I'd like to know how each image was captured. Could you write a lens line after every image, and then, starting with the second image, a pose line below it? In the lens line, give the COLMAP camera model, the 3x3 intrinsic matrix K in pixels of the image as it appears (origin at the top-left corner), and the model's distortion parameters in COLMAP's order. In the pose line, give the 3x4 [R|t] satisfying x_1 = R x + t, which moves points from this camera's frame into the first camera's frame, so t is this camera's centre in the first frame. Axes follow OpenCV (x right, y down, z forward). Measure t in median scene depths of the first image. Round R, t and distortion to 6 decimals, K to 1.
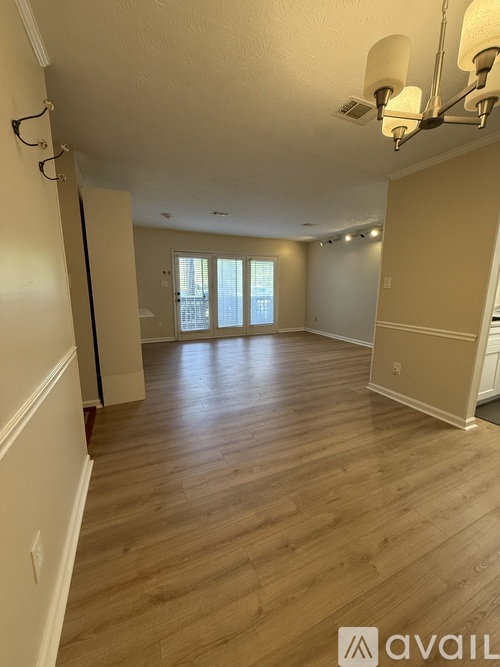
lens RADIAL K [[266.2, 0, 248.9], [0, 266.2, 333.7], [0, 0, 1]] dist [-0.000241, -0.000234]
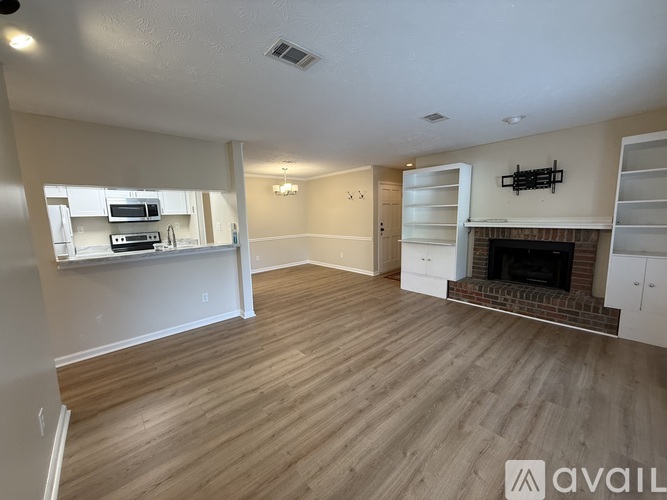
lens RADIAL K [[266.2, 0, 330.8], [0, 266.2, 249.9], [0, 0, 1]] dist [-0.000241, -0.000234]
pose [[-0.956731, 0.058963, -0.284937, 0.411769], [-0.031283, 0.952734, 0.302192, -0.395082], [0.289287, 0.298030, -0.909665, 1.919273]]
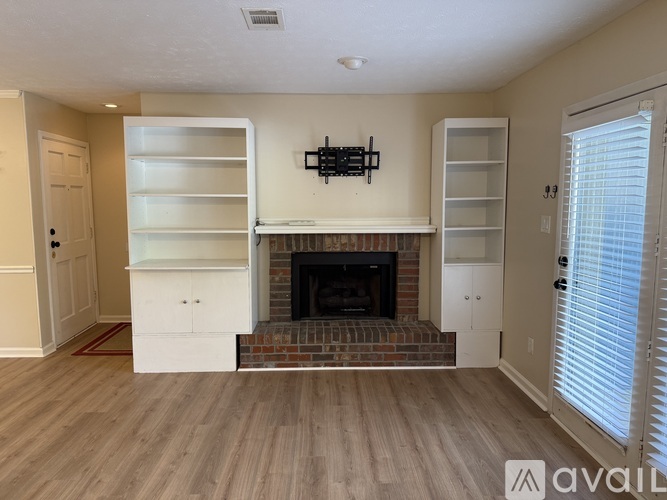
lens RADIAL K [[465.1, 0, 332.8], [0, 465.1, 250.0], [0, 0, 1]] dist [0.040221, -0.029276]
pose [[-0.391829, 0.092212, -0.915406, 0.486914], [-0.164502, 0.971910, 0.168317, -0.345421], [0.905212, 0.216538, -0.365653, 1.609819]]
